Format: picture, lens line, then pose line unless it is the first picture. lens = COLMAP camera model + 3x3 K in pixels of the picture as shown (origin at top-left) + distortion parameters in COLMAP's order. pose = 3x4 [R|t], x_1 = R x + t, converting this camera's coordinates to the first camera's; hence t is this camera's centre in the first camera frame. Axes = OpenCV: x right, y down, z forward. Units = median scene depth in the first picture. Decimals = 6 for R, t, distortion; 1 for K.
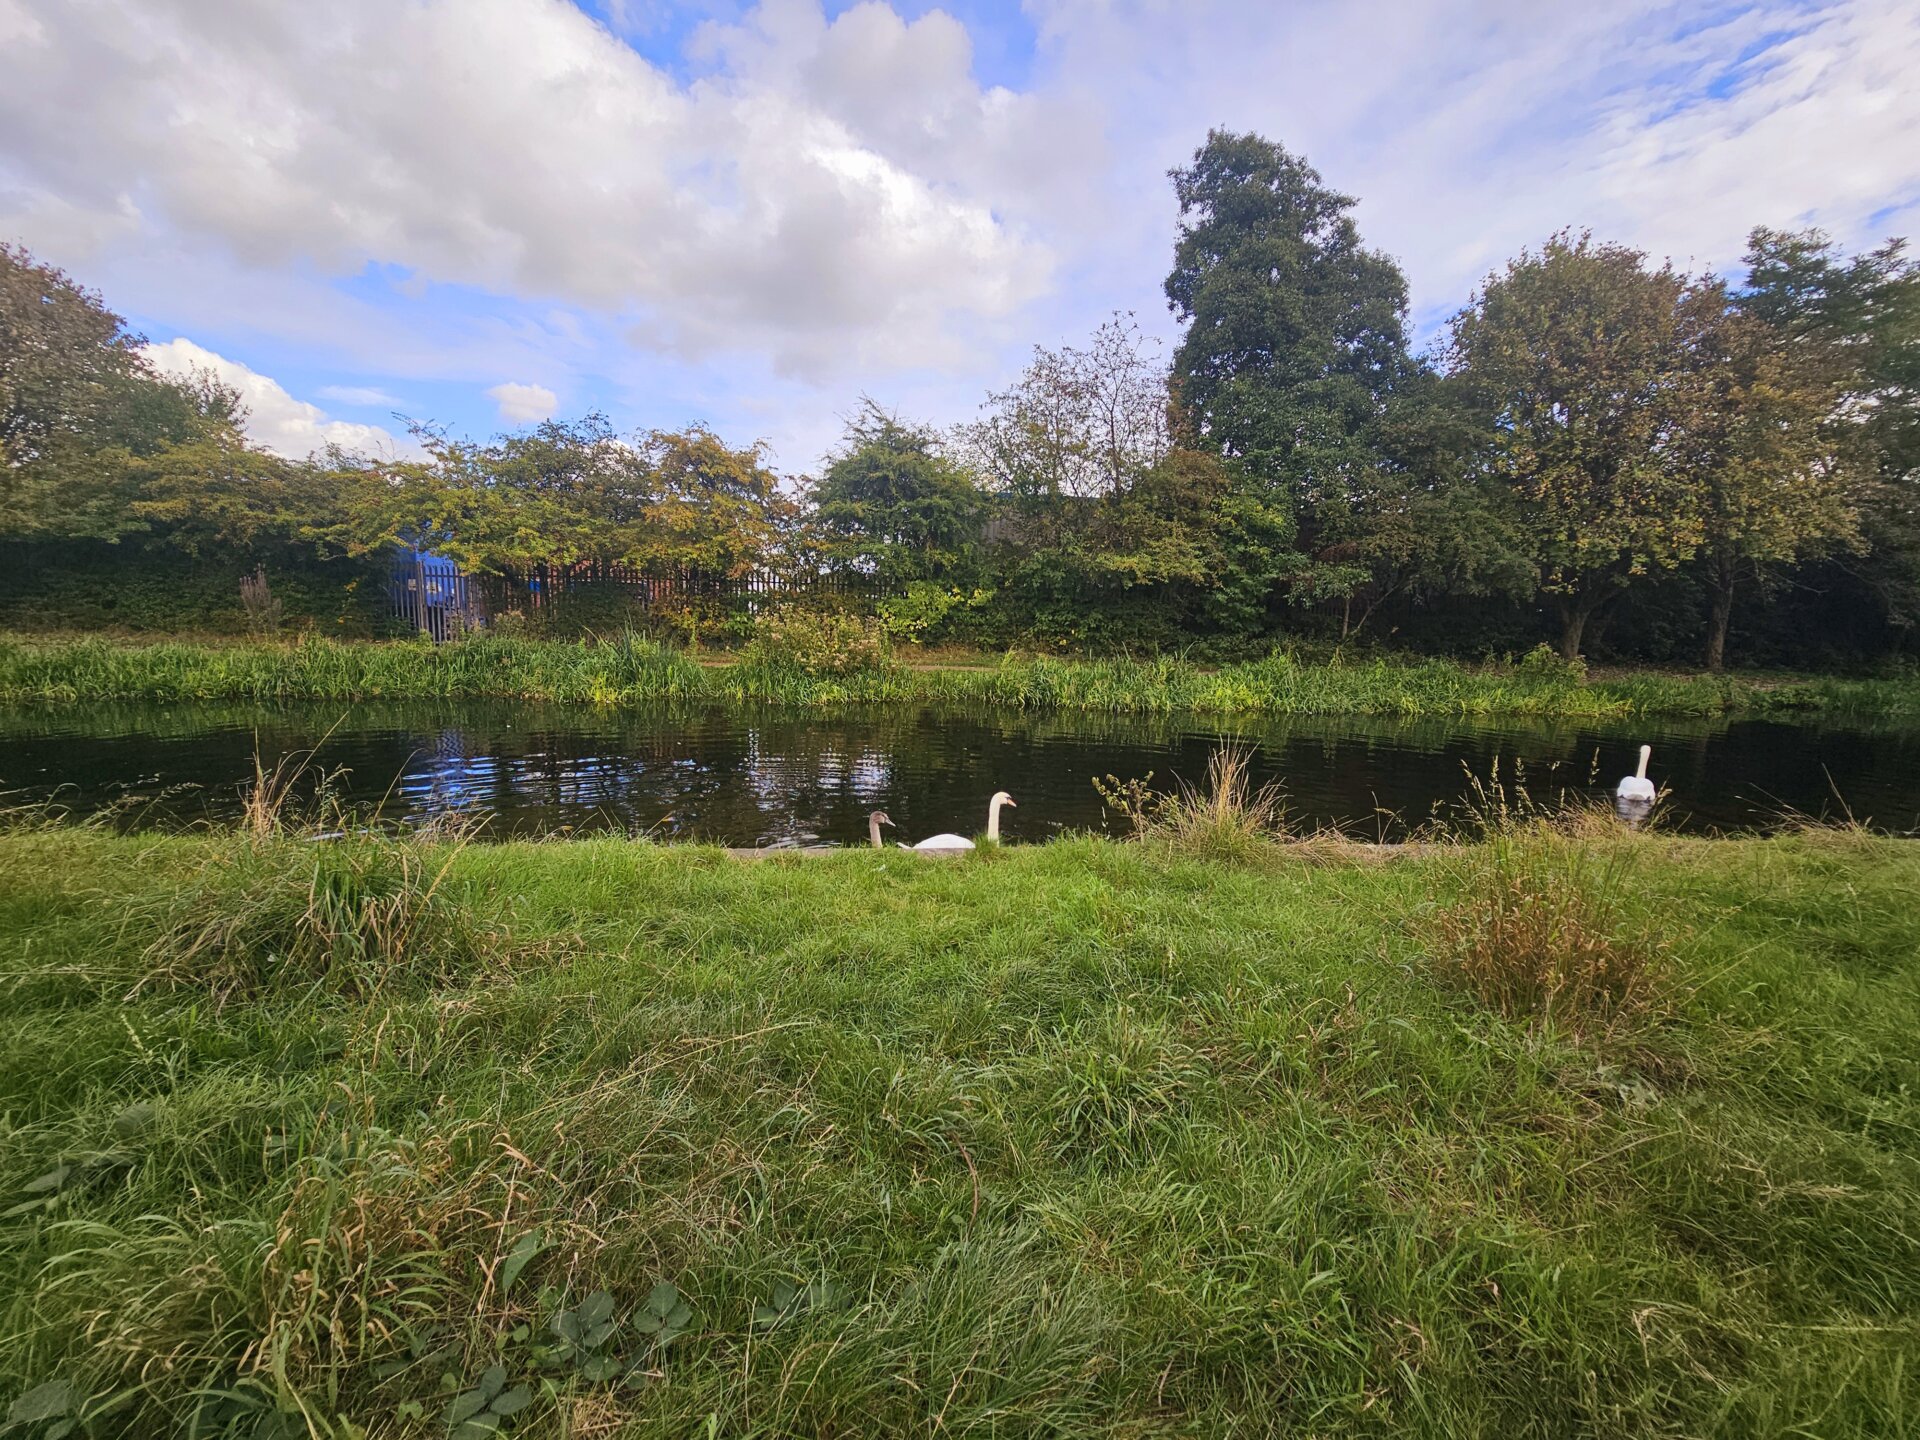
lens RADIAL K [[782.0, 0, 958.9], [0, 782.0, 718.0], [0, 0, 1]] dist [-0.001190, -0.000025]
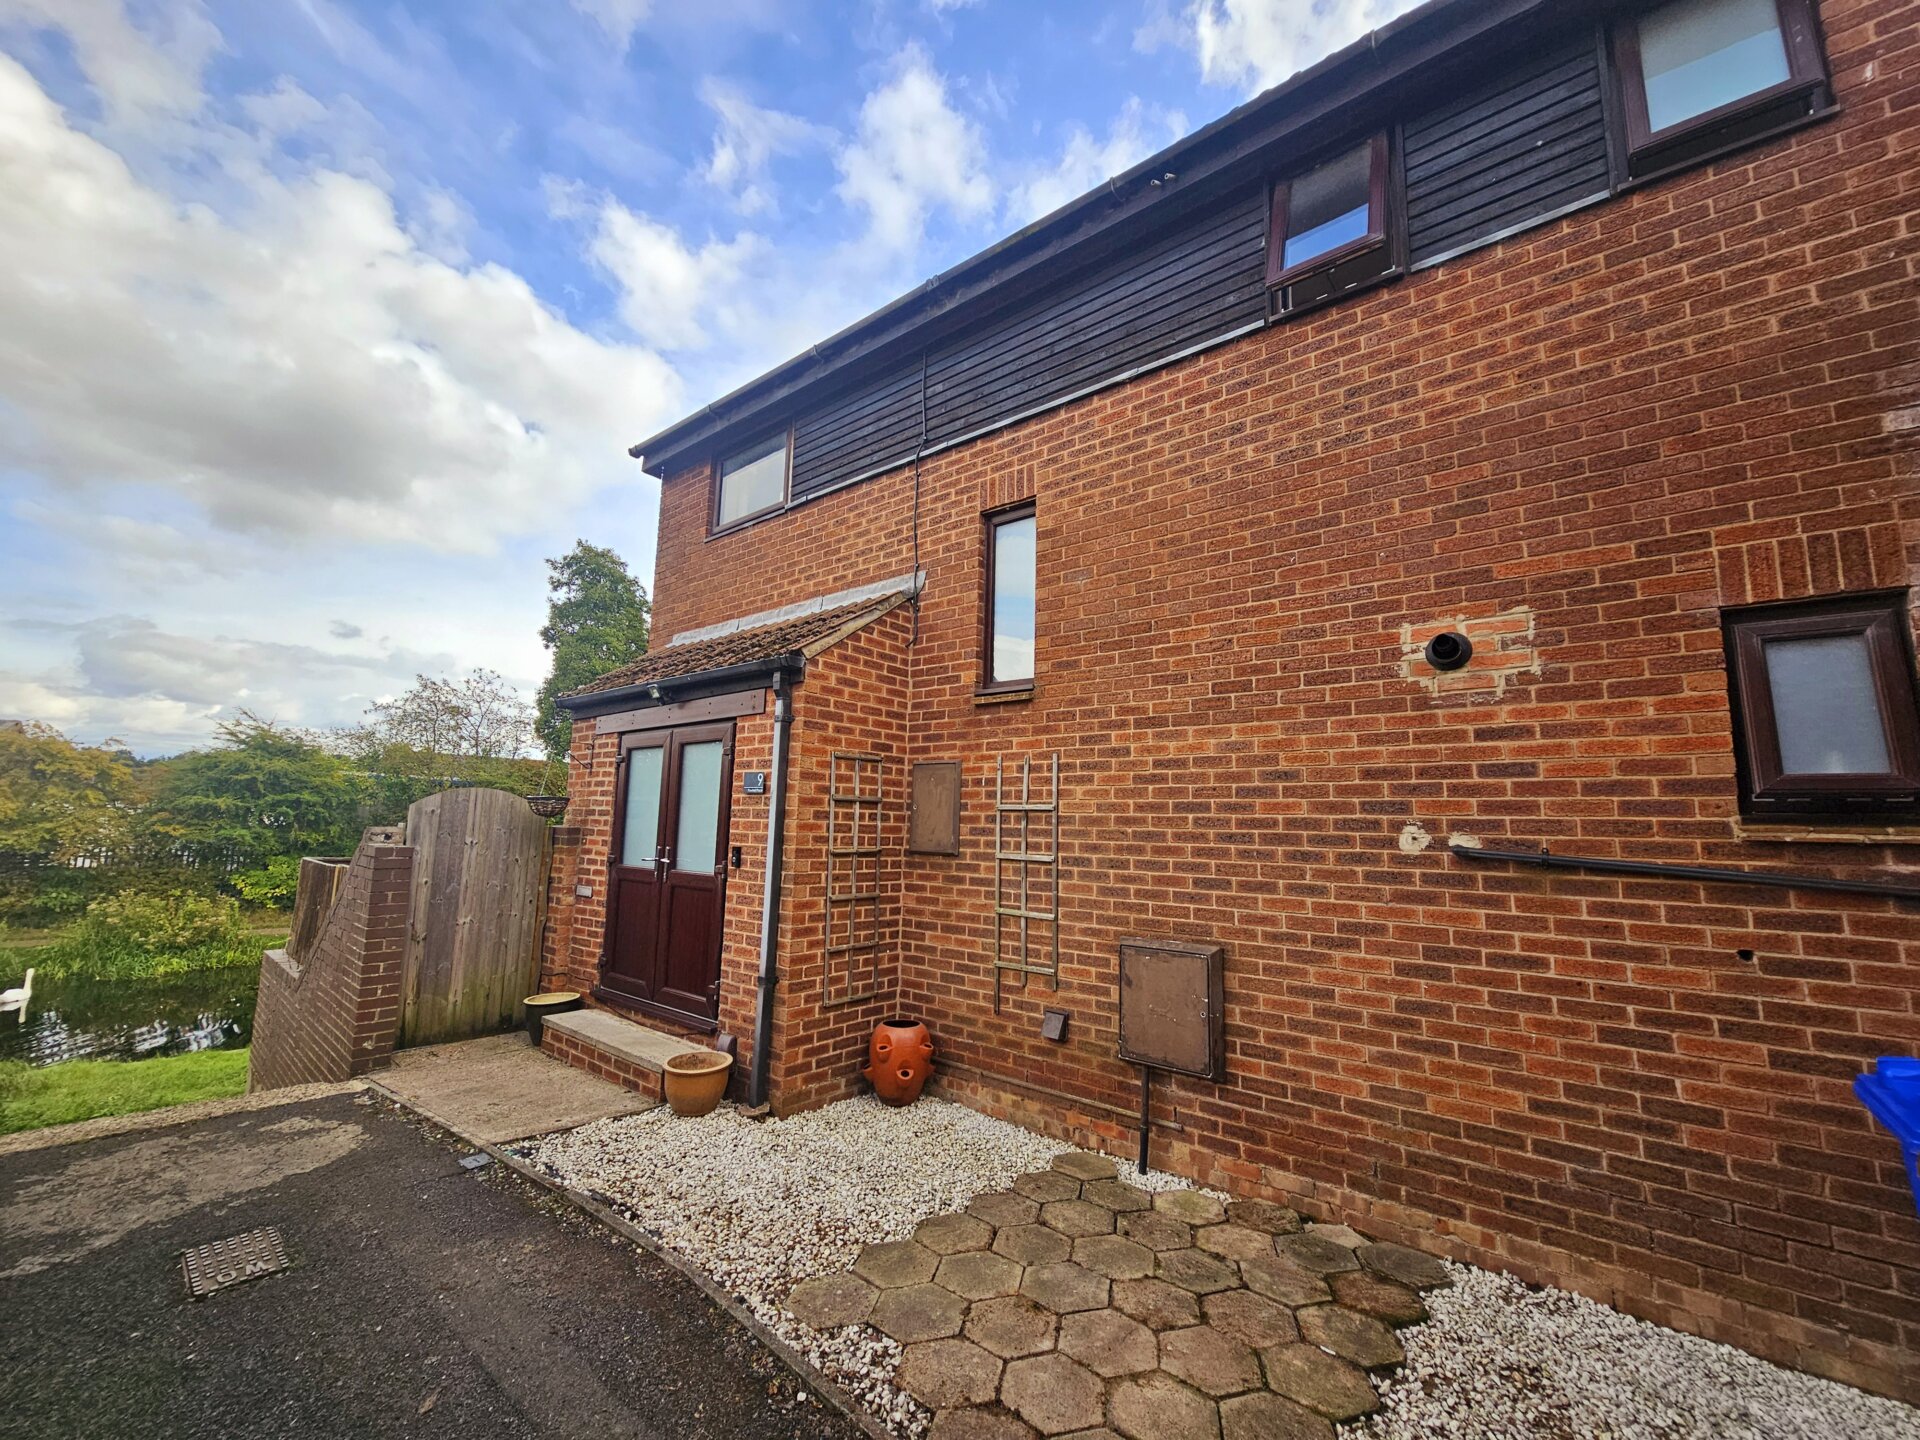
lens RADIAL K [[782.0, 0, 963.0], [0, 782.0, 725.0], [0, 0, 1]] dist [-0.001190, -0.000025]
pose [[0.806028, 0.074967, 0.587111, 0.081199], [0.069907, 0.972945, -0.220206, -0.035398], [-0.587735, 0.218535, 0.778980, -0.670629]]
